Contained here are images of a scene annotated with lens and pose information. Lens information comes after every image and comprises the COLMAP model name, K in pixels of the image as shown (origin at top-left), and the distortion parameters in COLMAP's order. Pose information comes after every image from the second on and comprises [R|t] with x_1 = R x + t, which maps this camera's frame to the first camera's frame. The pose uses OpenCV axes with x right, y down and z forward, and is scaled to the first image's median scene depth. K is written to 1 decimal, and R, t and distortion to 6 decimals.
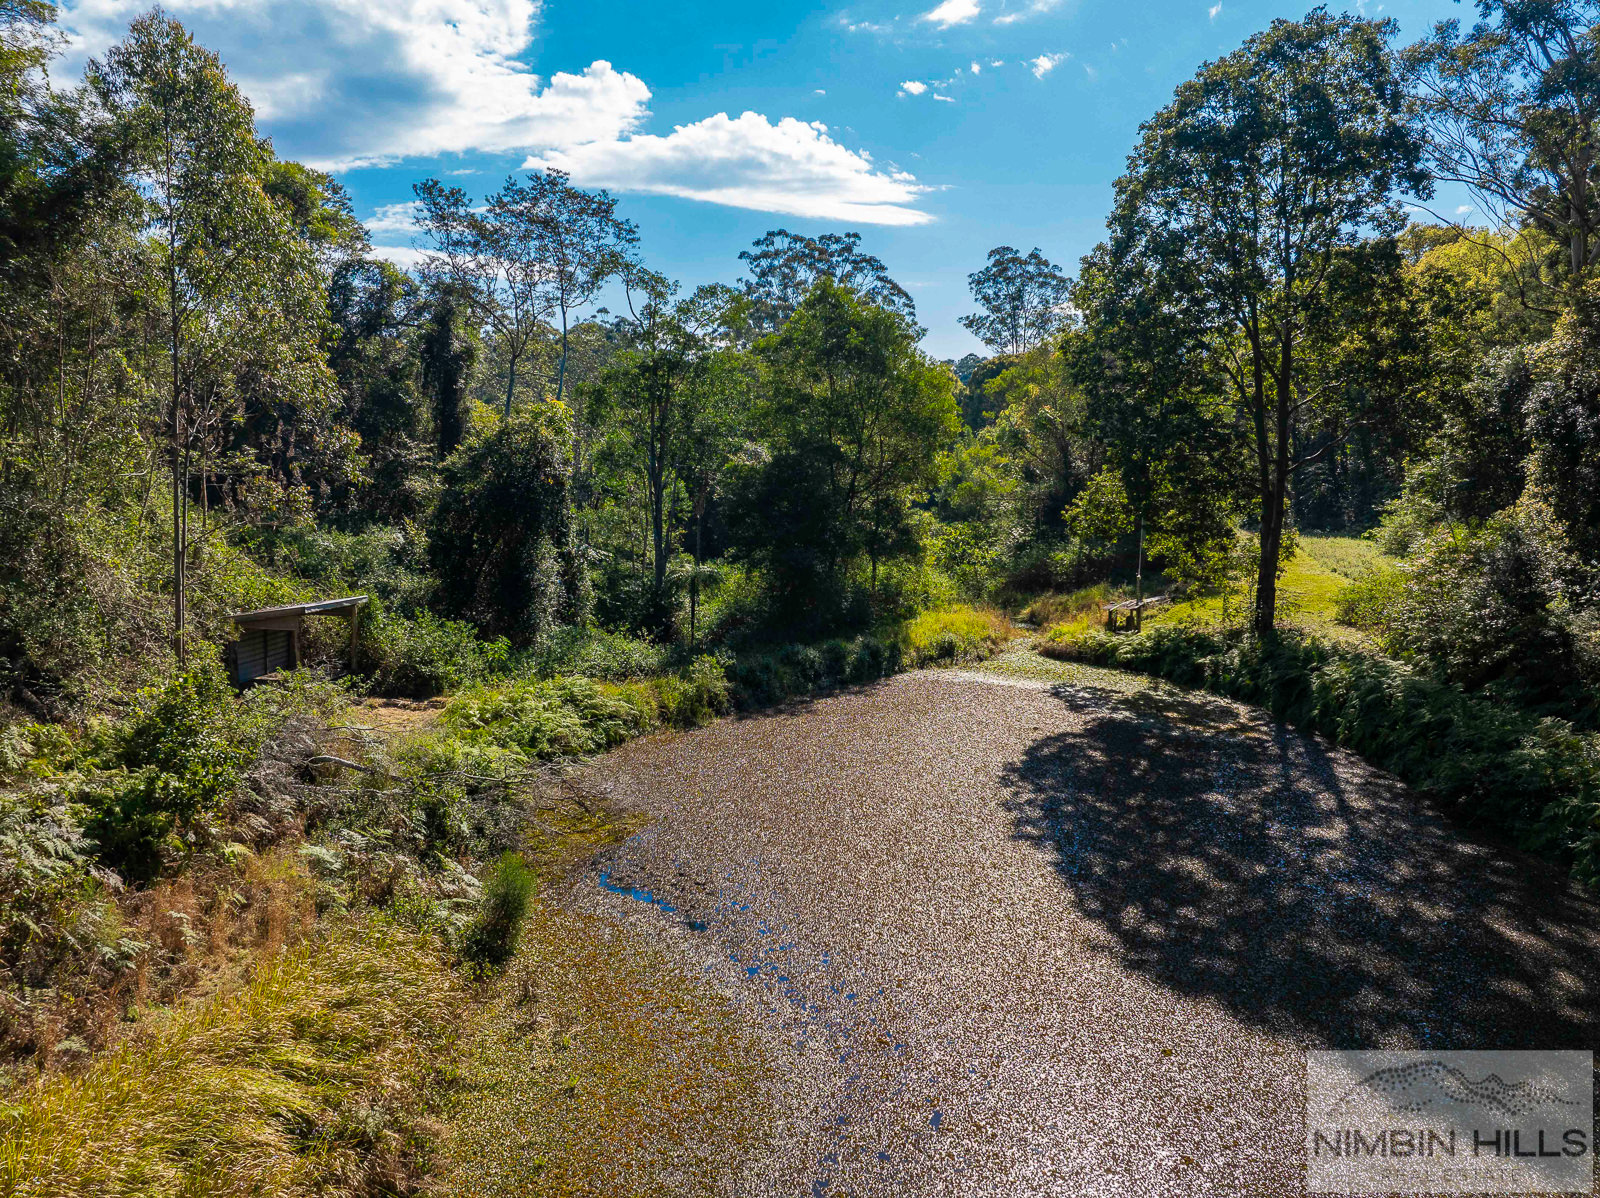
lens RADIAL K [[1127.3, 0, 798.0], [0, 1127.3, 594.7], [0, 0, 1]] dist [-0.044858, 0.008287]
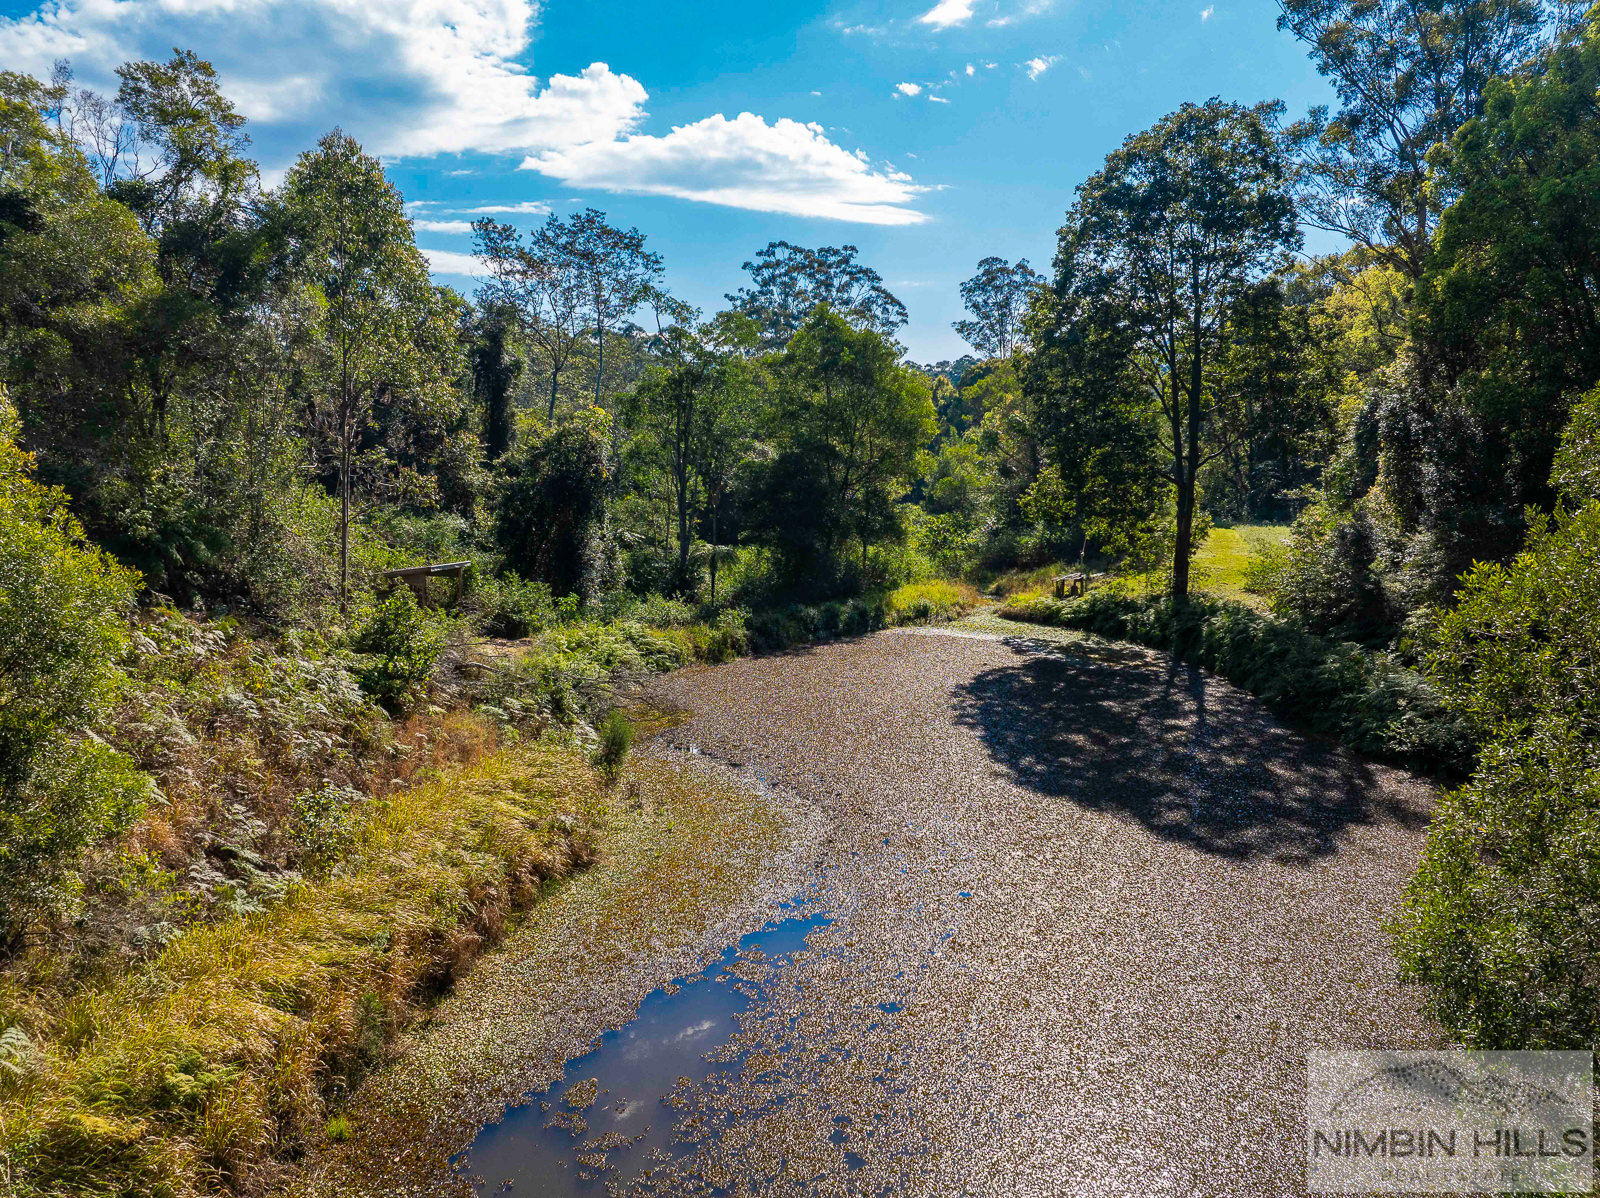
lens RADIAL K [[1127.3, 0, 798.0], [0, 1127.3, 594.7], [0, 0, 1]] dist [-0.044858, 0.008287]
pose [[1.000000, -0.000451, 0.000881, -0.003772], [0.000451, 1.000000, 0.000693, 0.028813], [-0.000882, -0.000693, 0.999999, -0.222511]]
